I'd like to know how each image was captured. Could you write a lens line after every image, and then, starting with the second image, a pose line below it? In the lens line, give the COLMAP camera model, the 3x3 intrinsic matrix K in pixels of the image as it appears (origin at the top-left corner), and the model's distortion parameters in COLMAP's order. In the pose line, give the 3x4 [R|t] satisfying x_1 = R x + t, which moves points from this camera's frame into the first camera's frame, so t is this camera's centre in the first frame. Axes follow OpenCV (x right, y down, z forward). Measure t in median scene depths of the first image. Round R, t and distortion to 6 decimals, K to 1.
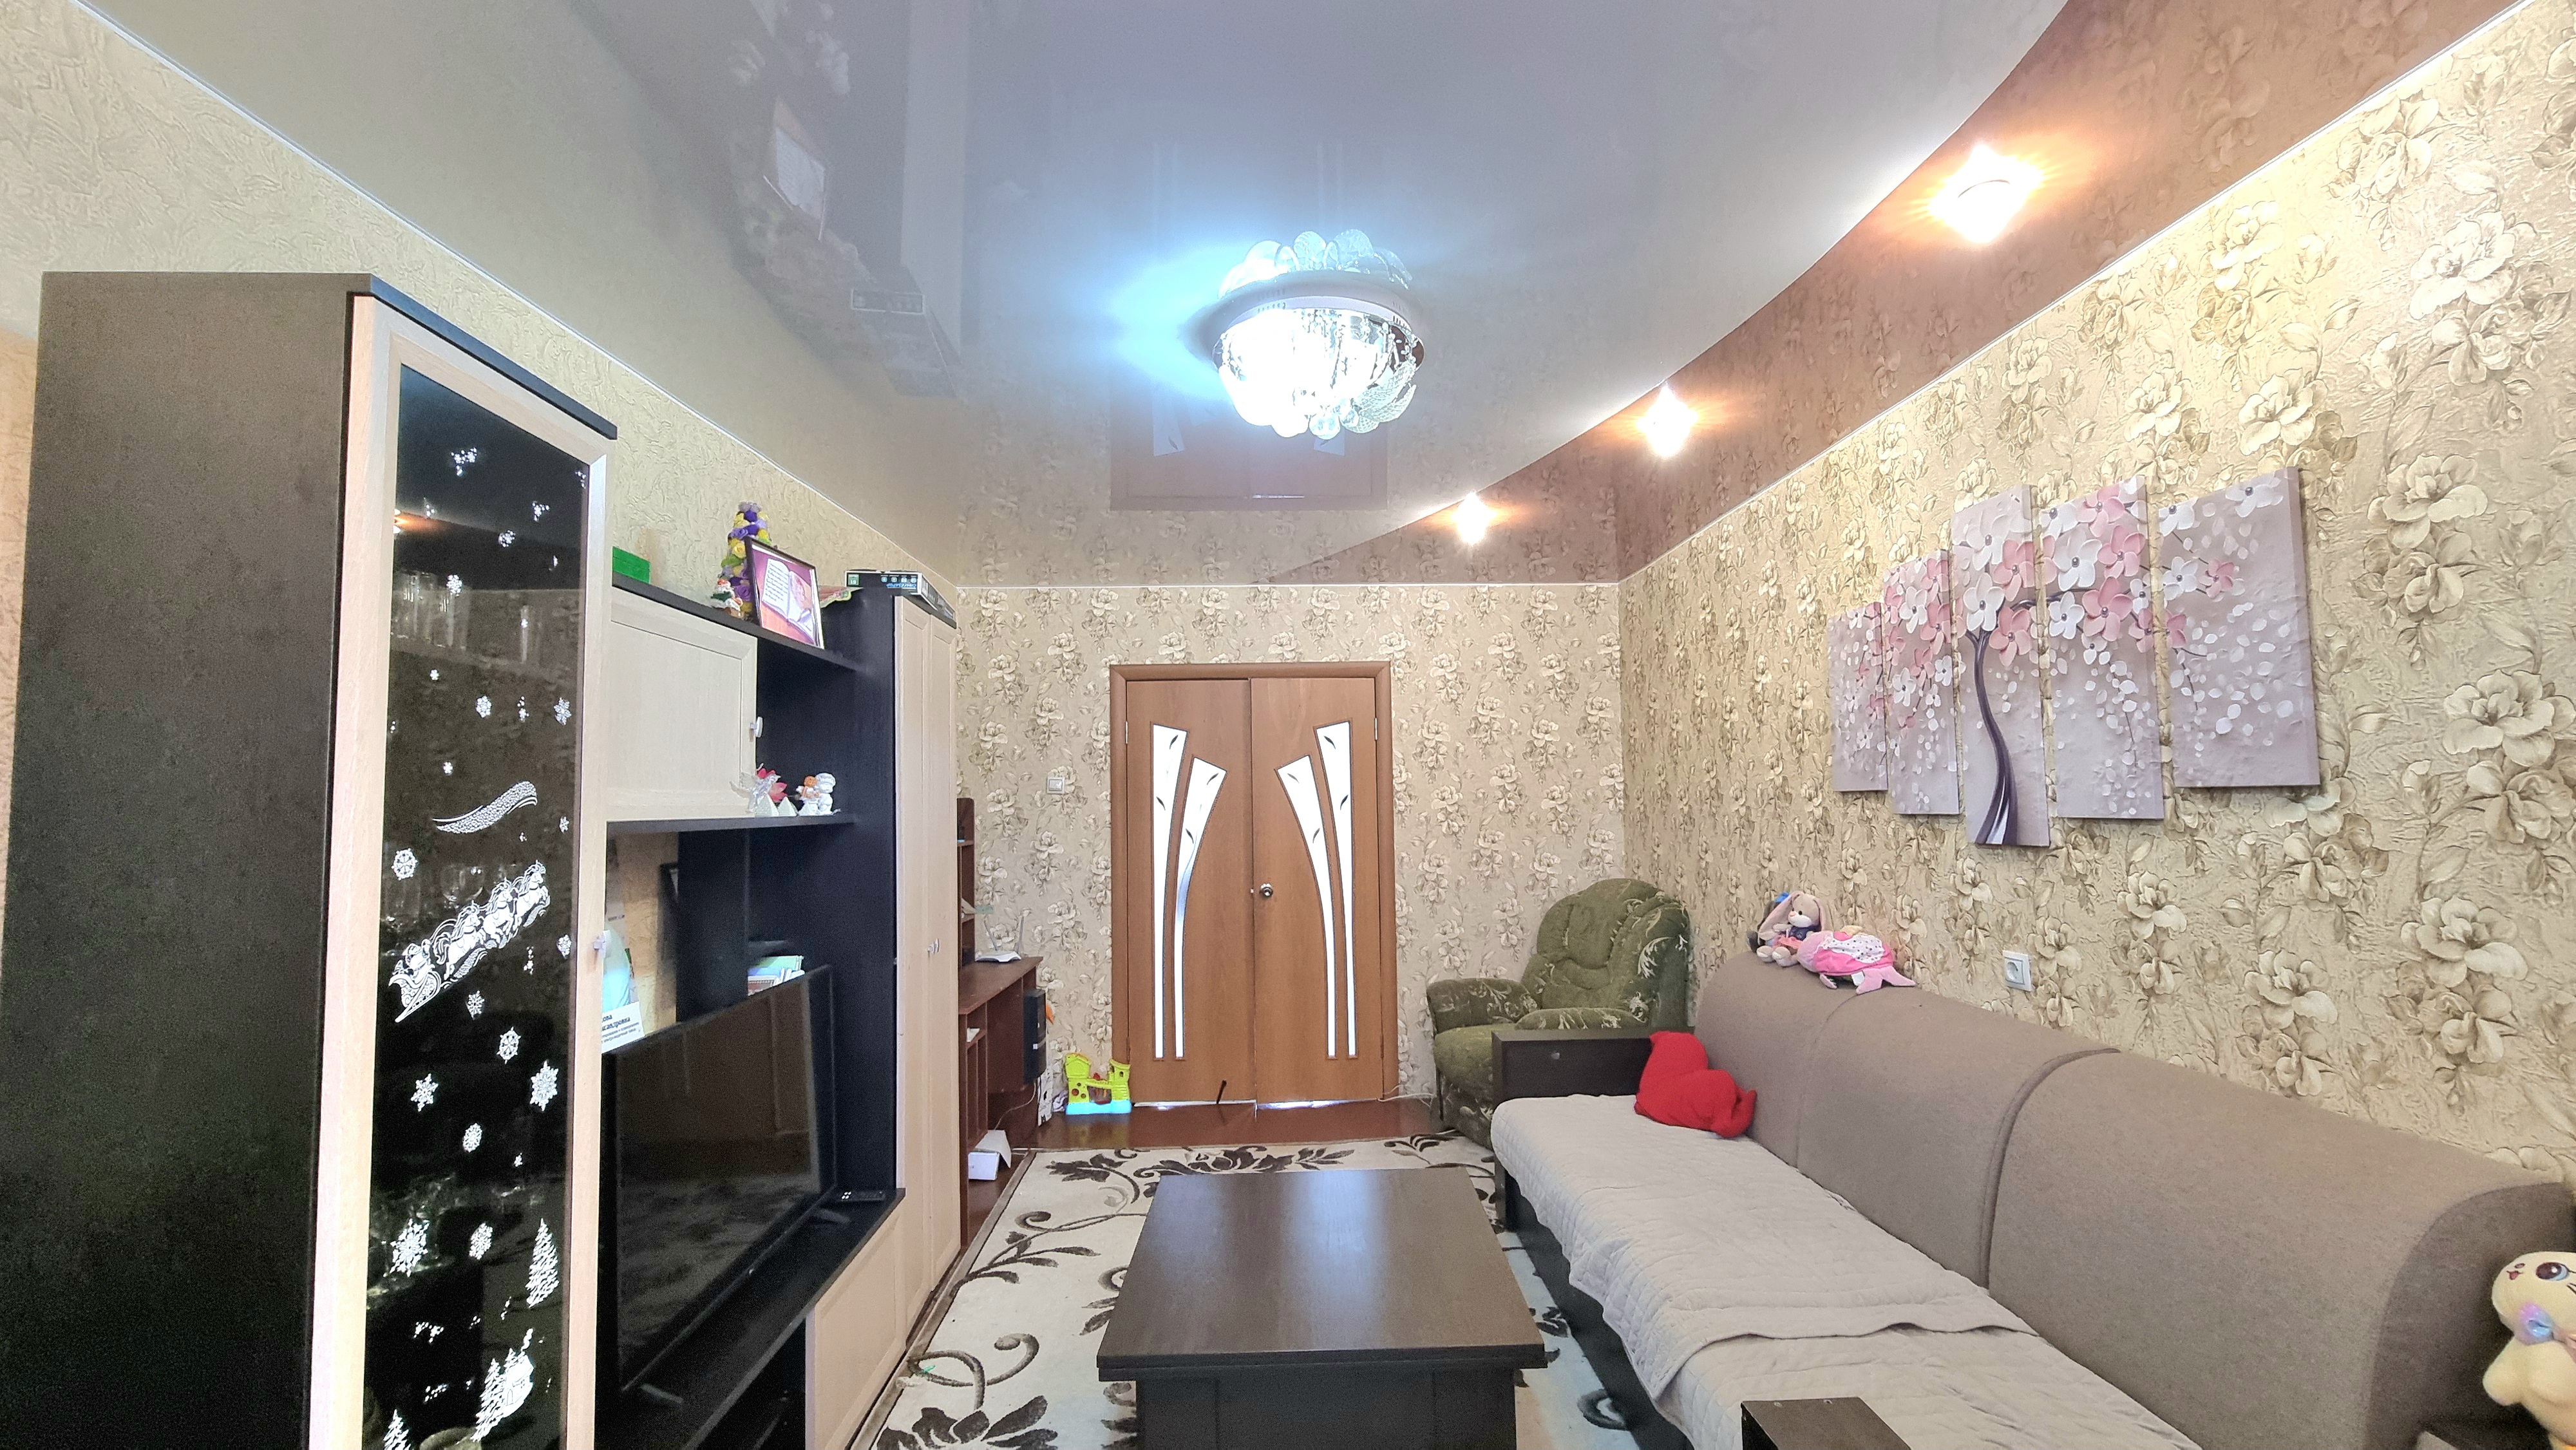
lens RADIAL K [[1110.5, 0, 1287.6], [0, 1110.5, 724.8], [0, 0, 1]] dist [0.122584, 0.000111]
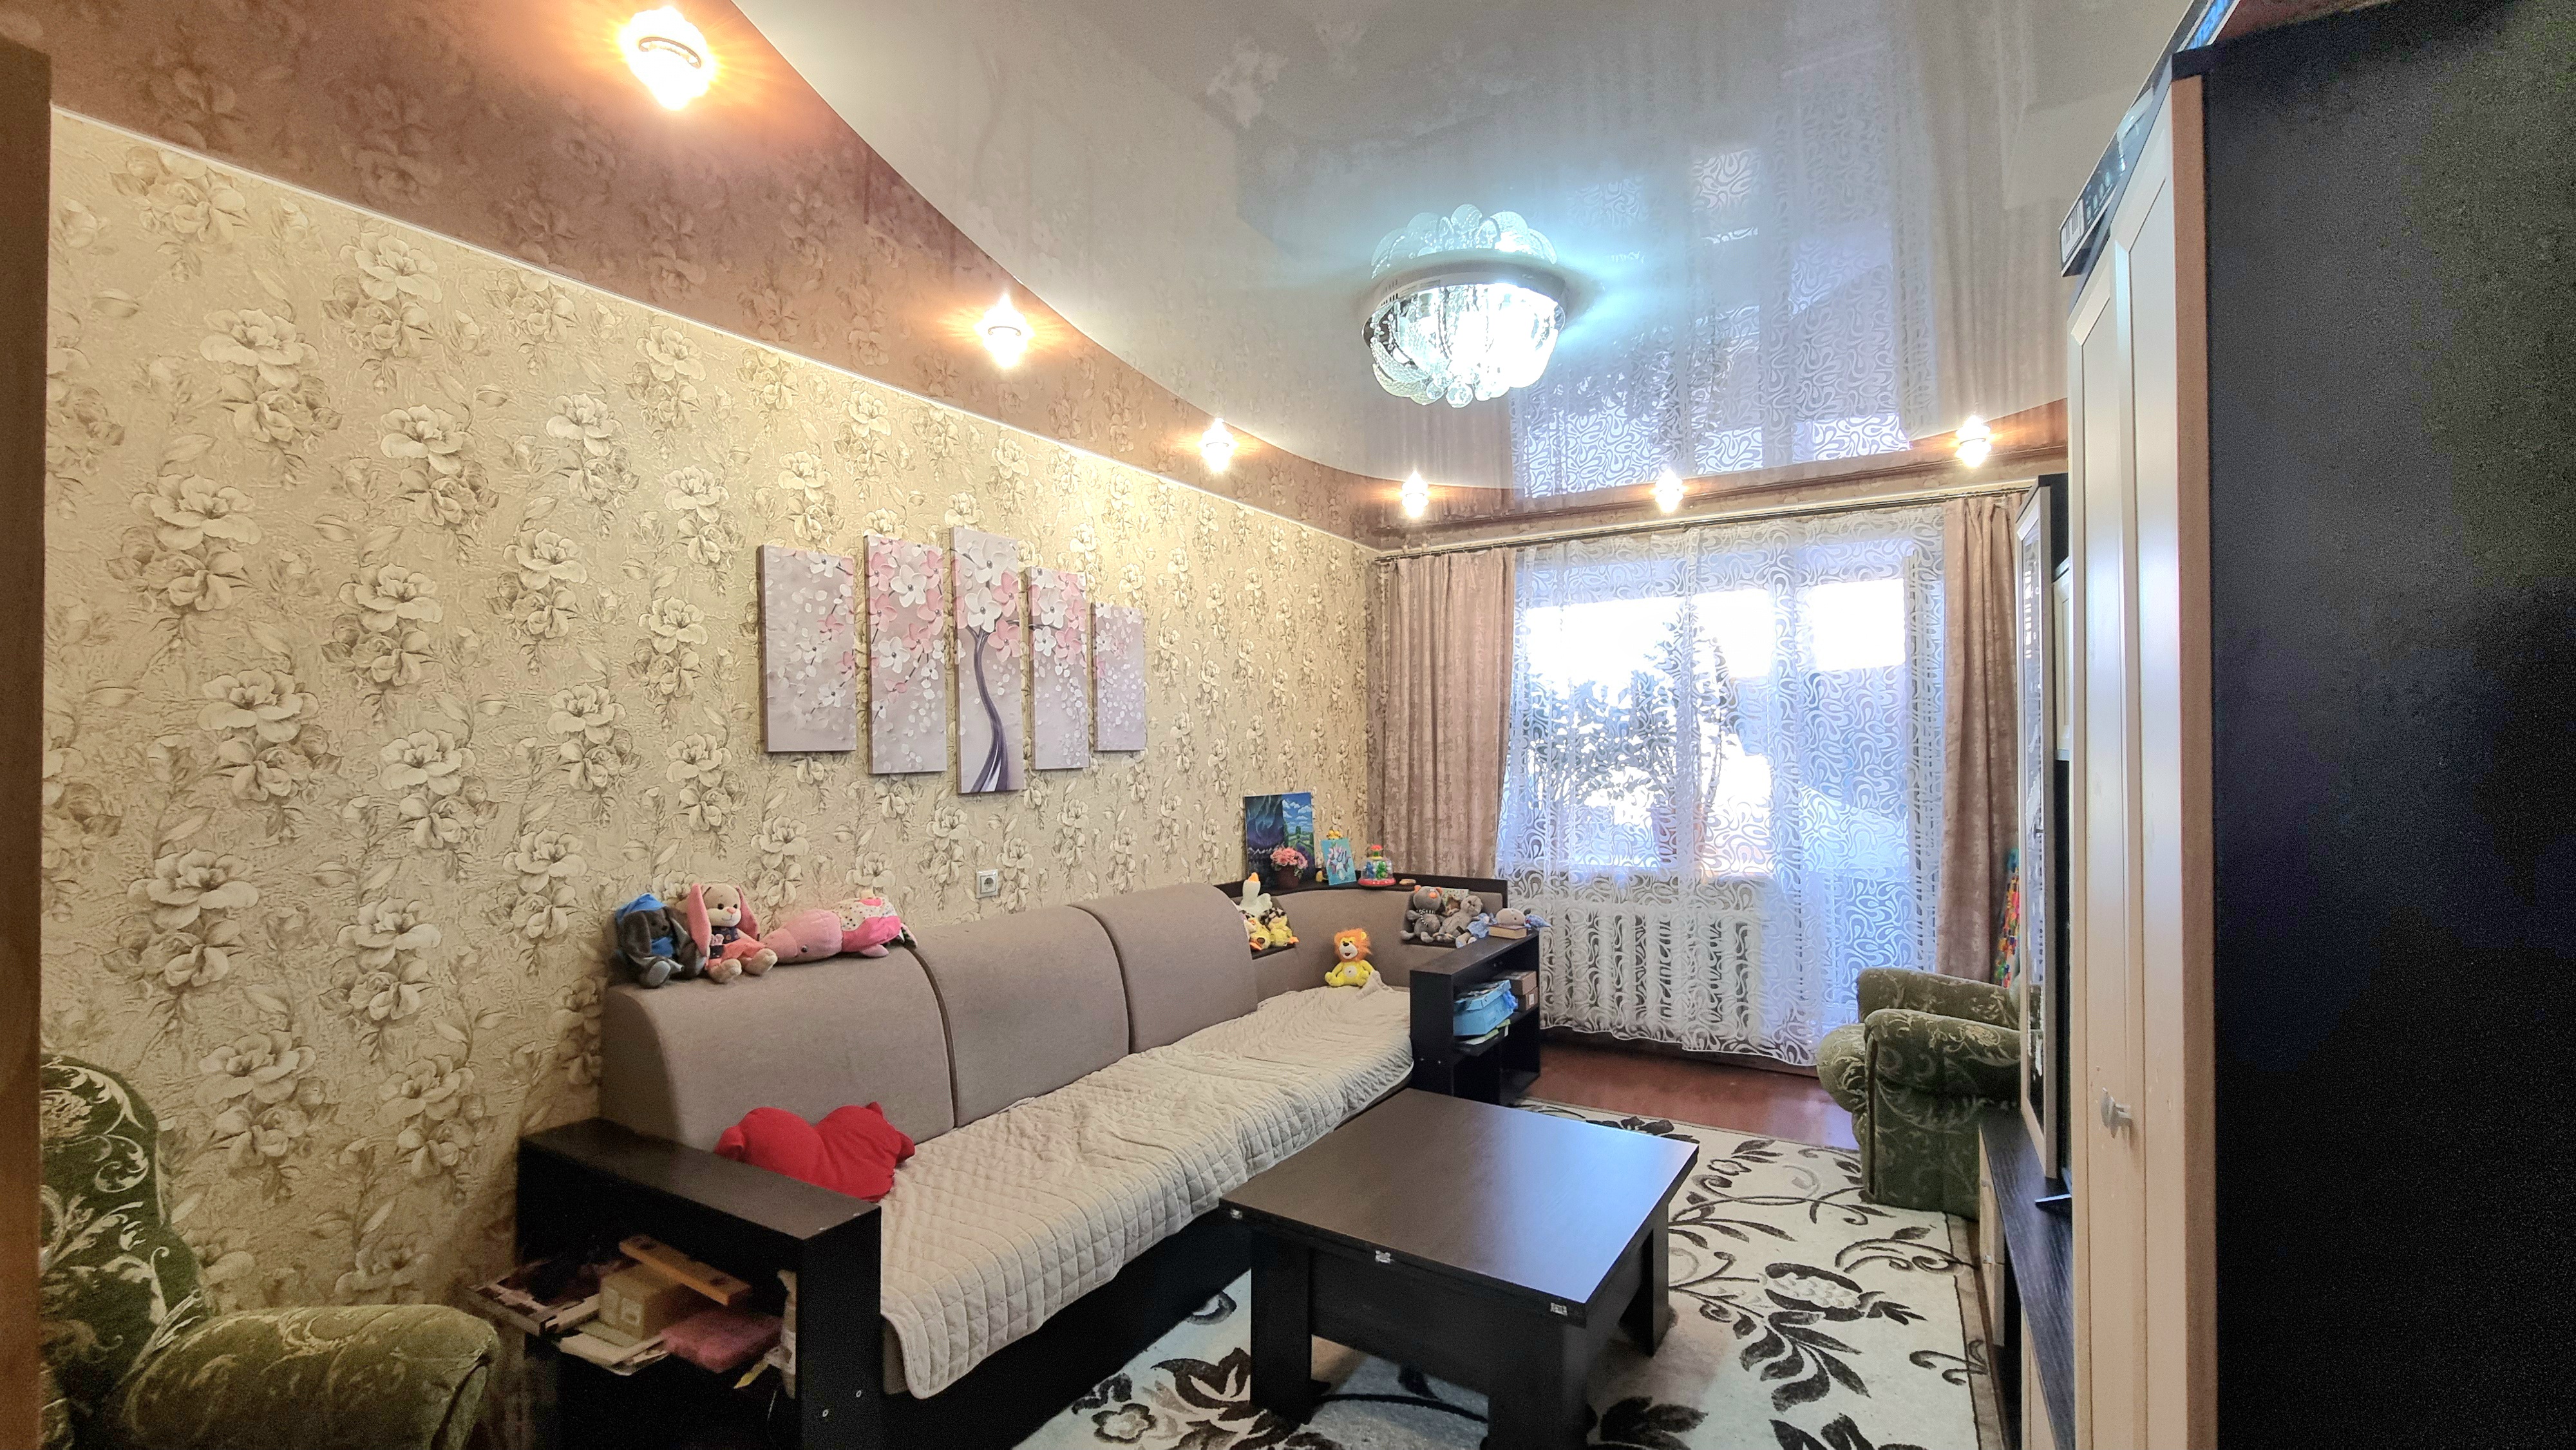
lens RADIAL K [[1064.2, 0, 1297.7], [0, 1064.2, 730.9], [0, 0, 1]] dist [-0.001284, 0.000454]
pose [[-0.847478, 0.029374, 0.530017, -0.335634], [-0.018671, 0.996201, -0.085064, 0.127858], [-0.530502, -0.081986, -0.843710, 1.812161]]
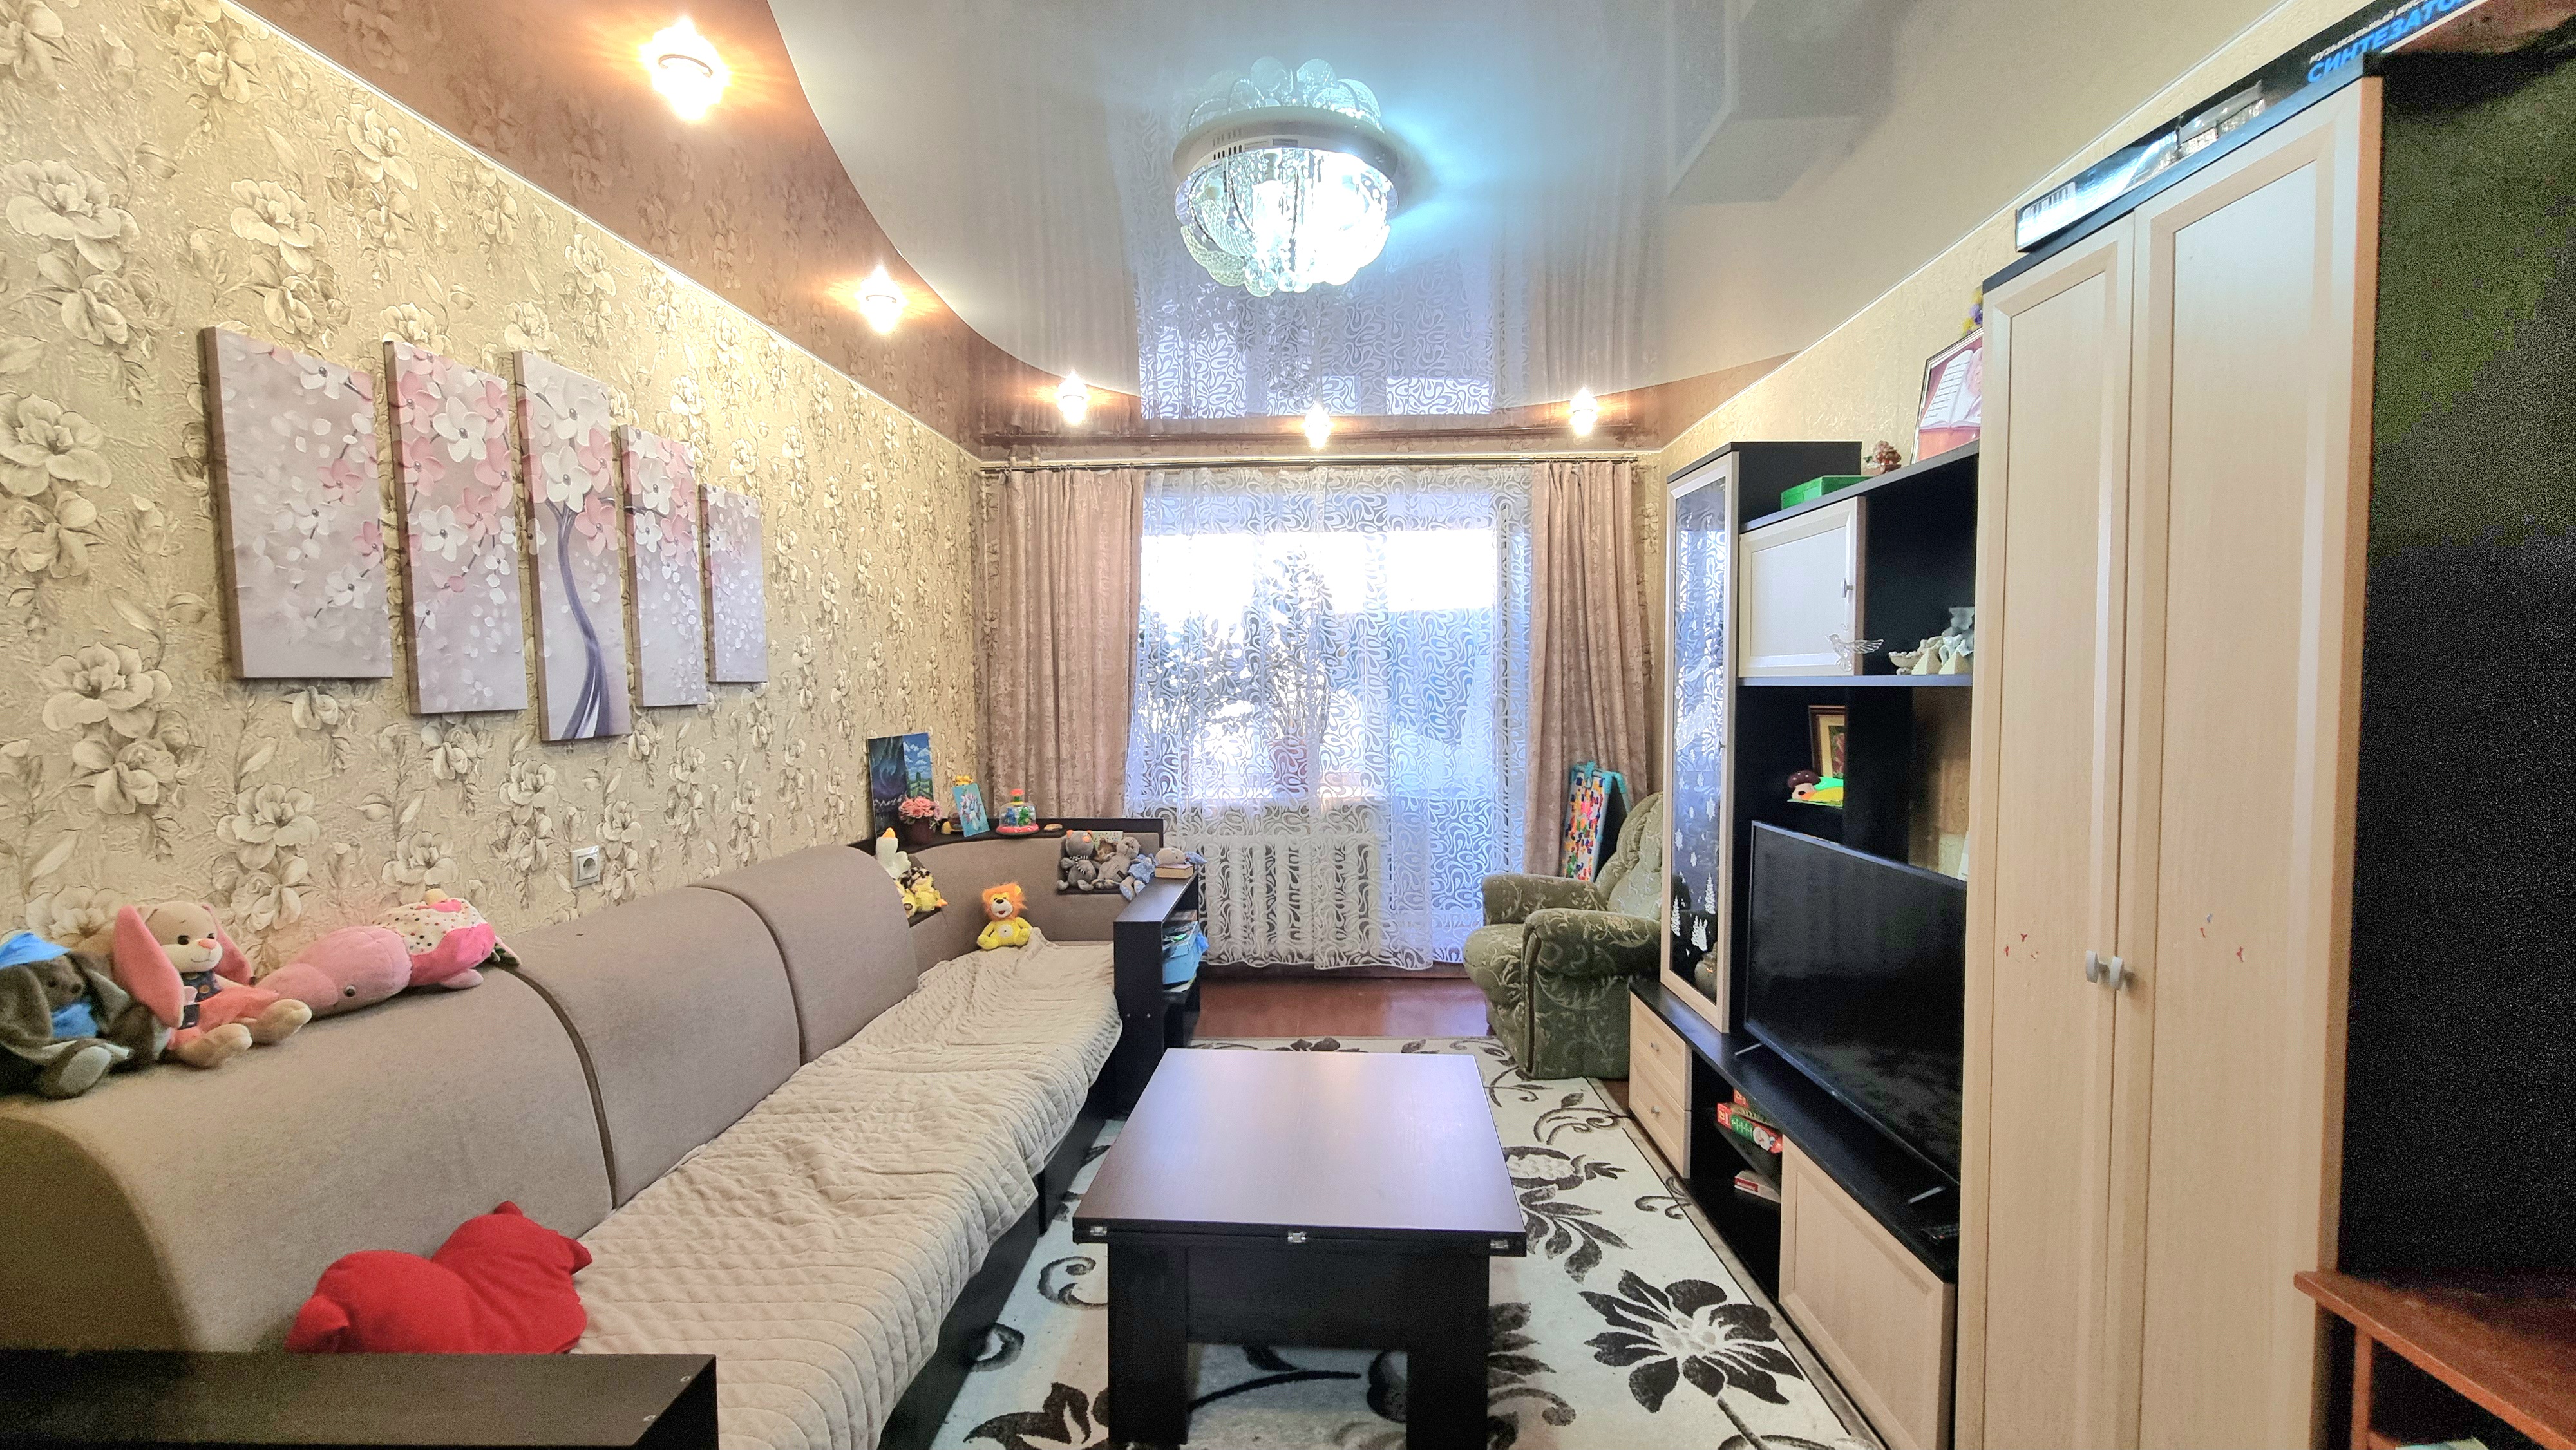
lens RADIAL K [[1064.2, 0, 1297.7], [0, 1064.2, 730.9], [0, 0, 1]] dist [-0.001284, 0.000454]
pose [[-0.998222, 0.021800, 0.055472, -0.020413], [0.020228, 0.999382, -0.028745, 0.131113], [-0.056064, -0.027572, -0.998046, 1.799136]]
